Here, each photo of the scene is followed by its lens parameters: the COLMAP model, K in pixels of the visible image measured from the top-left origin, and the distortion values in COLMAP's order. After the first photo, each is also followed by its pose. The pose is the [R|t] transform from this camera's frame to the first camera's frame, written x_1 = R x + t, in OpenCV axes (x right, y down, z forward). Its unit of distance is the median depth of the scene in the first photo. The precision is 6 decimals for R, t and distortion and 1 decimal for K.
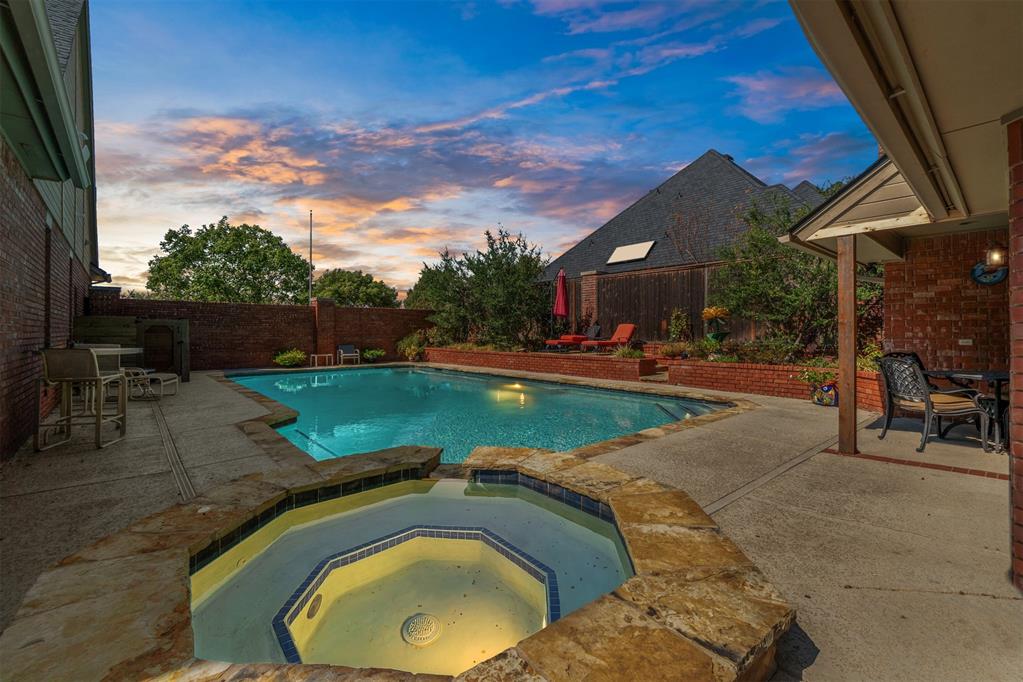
lens RADIAL K [[441.4, 0, 513.9], [0, 441.4, 332.1], [0, 0, 1]] dist [-0.007682, 0.001340]
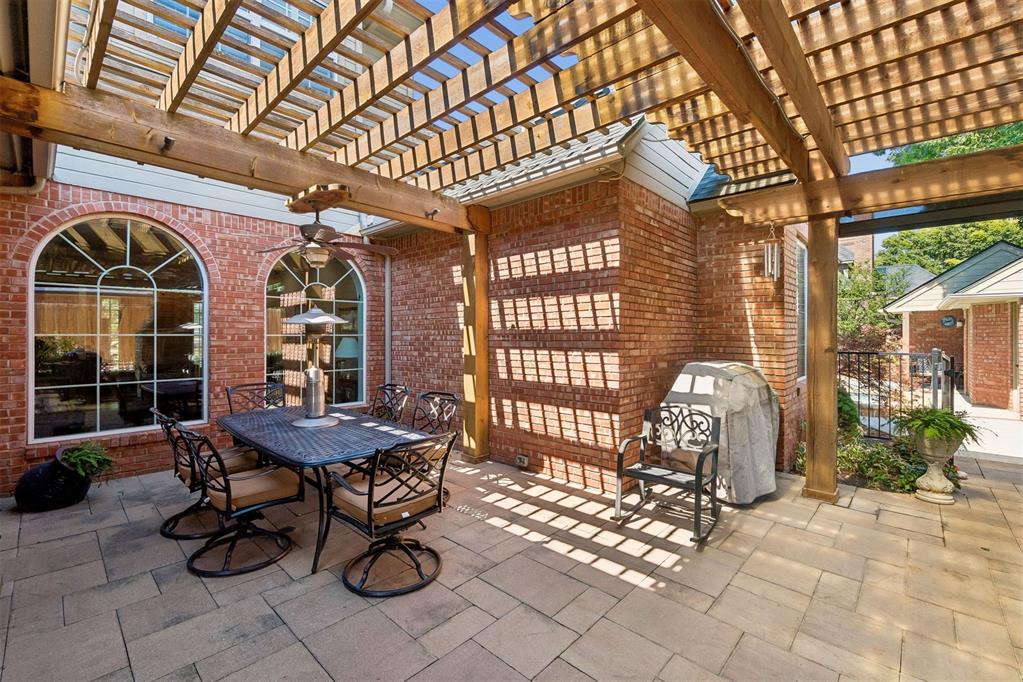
lens RADIAL K [[441.4, 0, 508.7], [0, 441.4, 339.0], [0, 0, 1]] dist [-0.007682, 0.001340]
pose [[0.994682, -0.000377, 0.102996, -1.363728], [-0.000019, 0.999993, 0.003843, -0.041542], [-0.102997, -0.003824, 0.994674, -1.003760]]
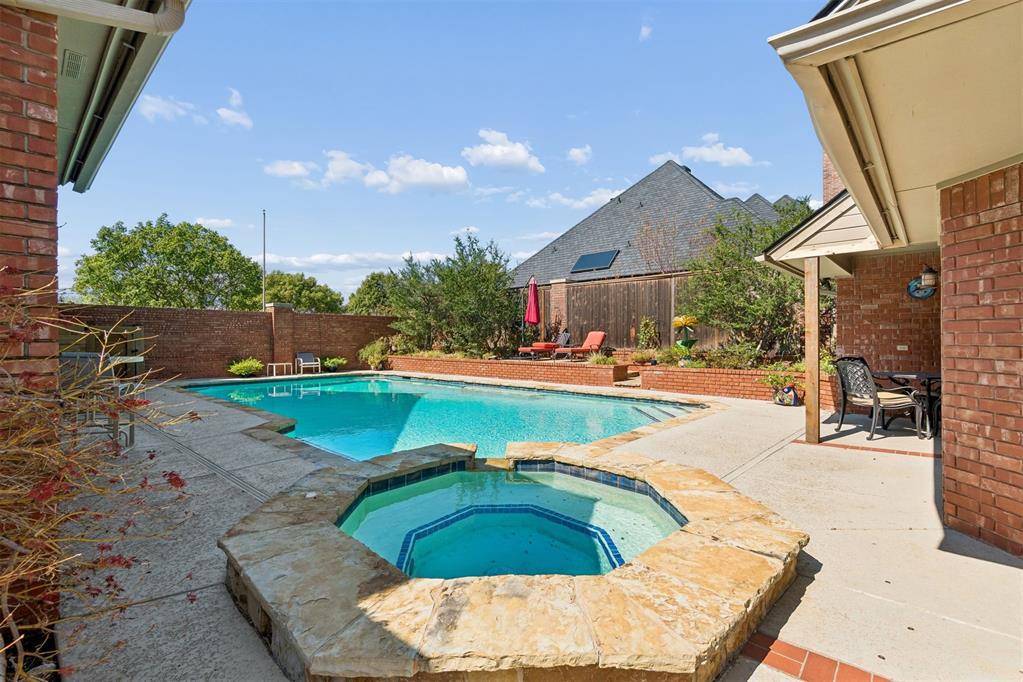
lens RADIAL K [[463.8, 0, 508.3], [0, 463.8, 340.0], [0, 0, 1]] dist [0.001398, -0.002155]
pose [[0.994389, -0.001100, 0.105783, -0.125151], [0.000940, 0.999998, 0.001566, -0.000754], [-0.105784, -0.001458, 0.994388, -0.101365]]
